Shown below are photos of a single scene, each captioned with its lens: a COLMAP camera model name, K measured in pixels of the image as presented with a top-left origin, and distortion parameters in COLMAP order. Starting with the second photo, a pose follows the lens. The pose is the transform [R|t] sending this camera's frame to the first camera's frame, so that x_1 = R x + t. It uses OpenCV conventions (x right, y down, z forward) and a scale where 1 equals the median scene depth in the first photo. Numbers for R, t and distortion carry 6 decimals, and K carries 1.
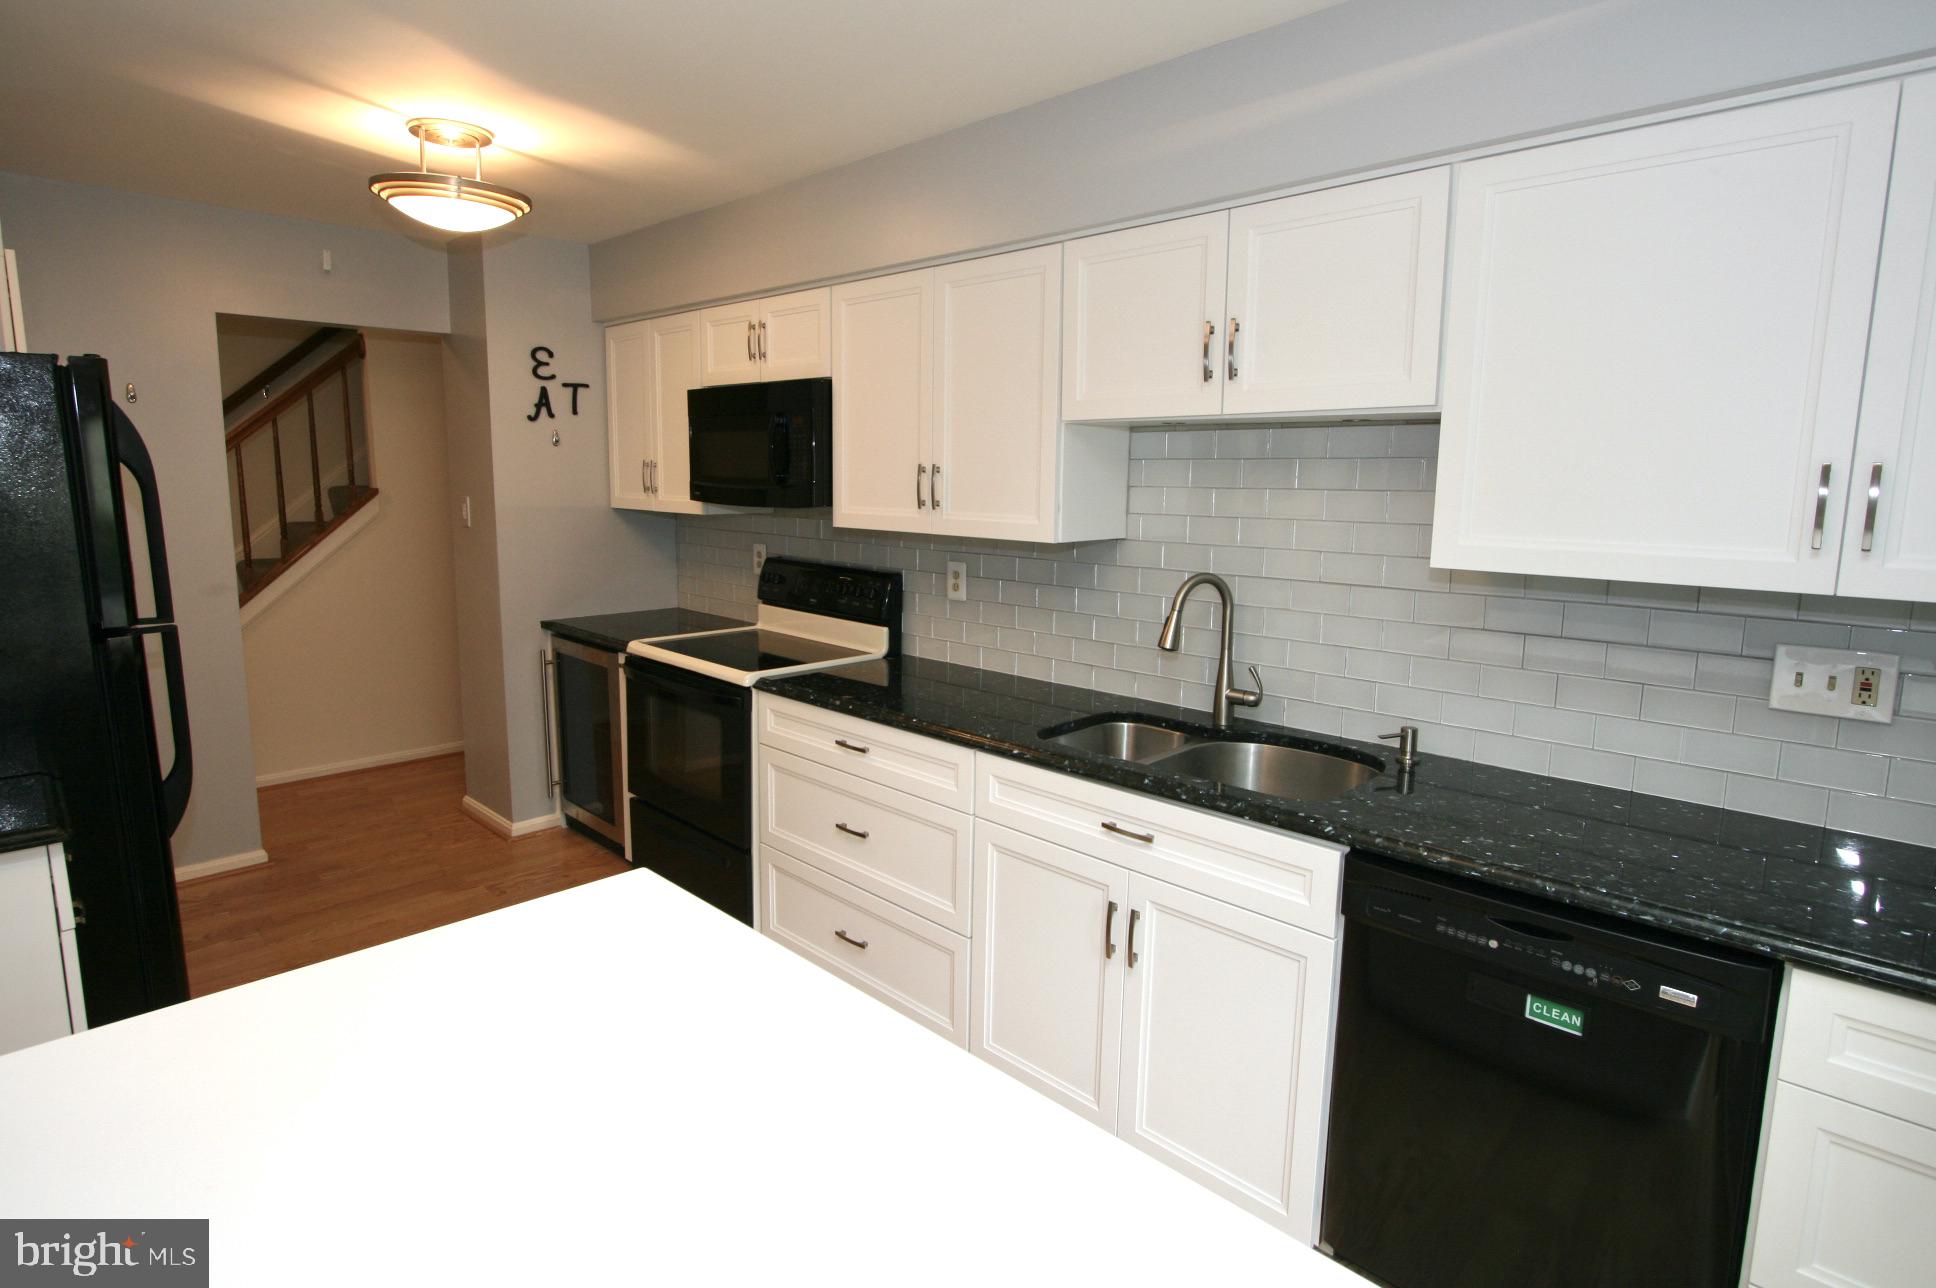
lens RADIAL K [[974.9, 0, 963.4], [0, 974.9, 616.3], [0, 0, 1]] dist [-0.010119, -0.000050]
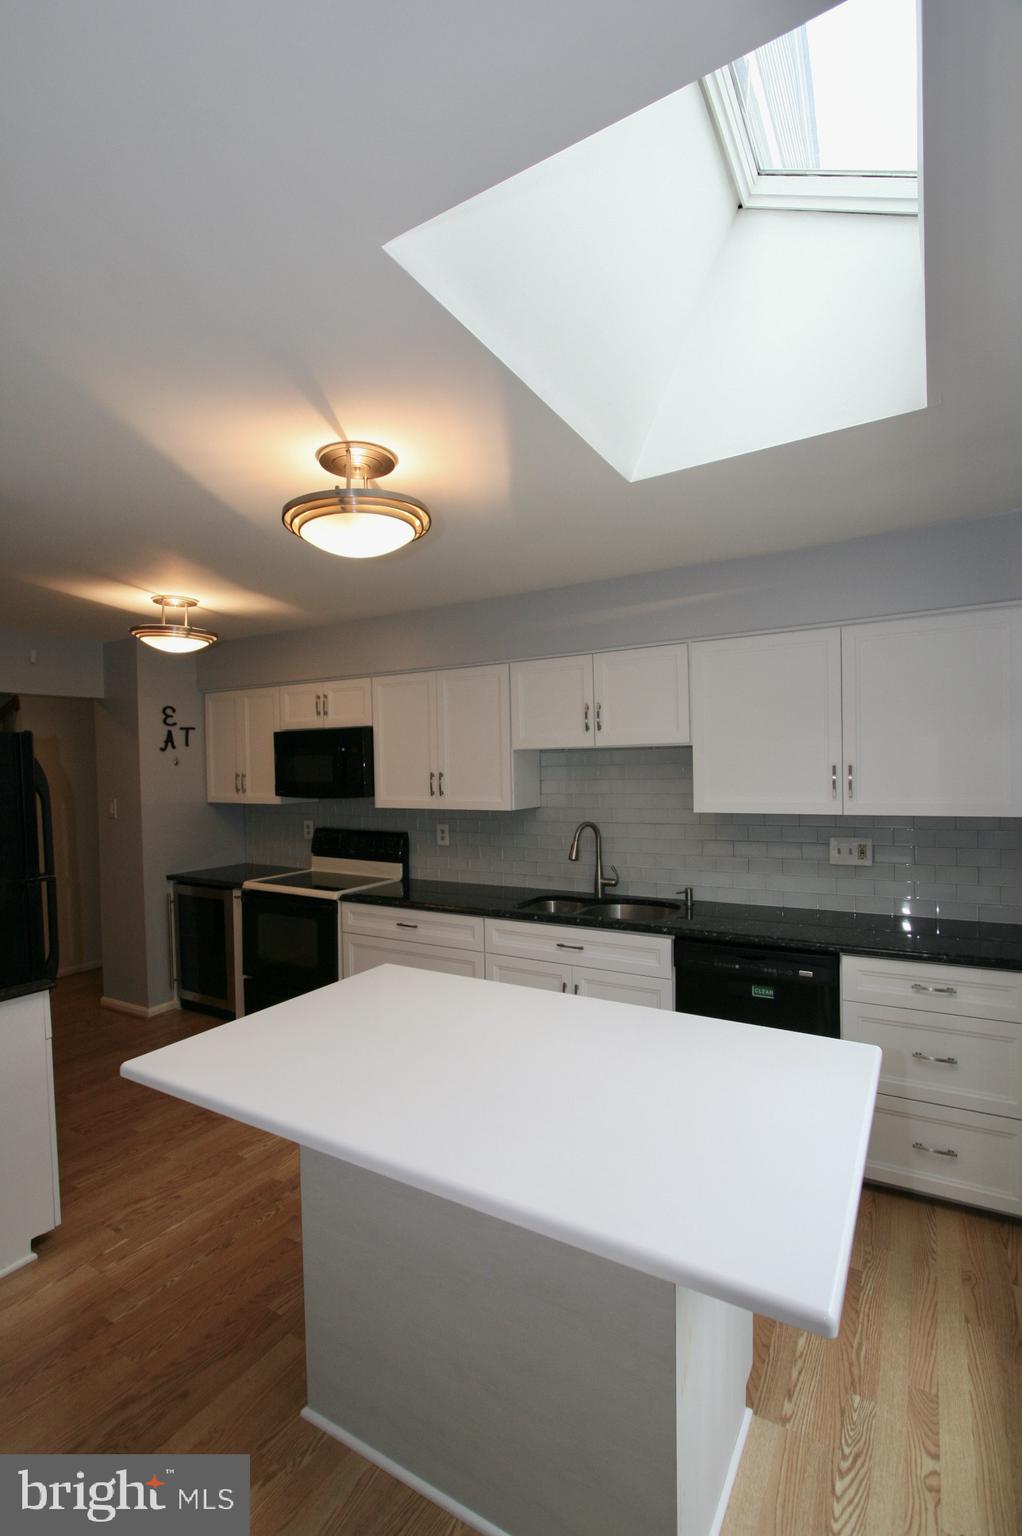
lens RADIAL K [[709.8, 0, 492.1], [0, 709.8, 783.8], [0, 0, 1]] dist [-0.015764, 0.001544]
pose [[0.975086, -0.034747, 0.219087, -0.217752], [0.060977, 0.991593, -0.114126, 0.027849], [-0.213280, 0.124642, 0.969008, -0.328327]]
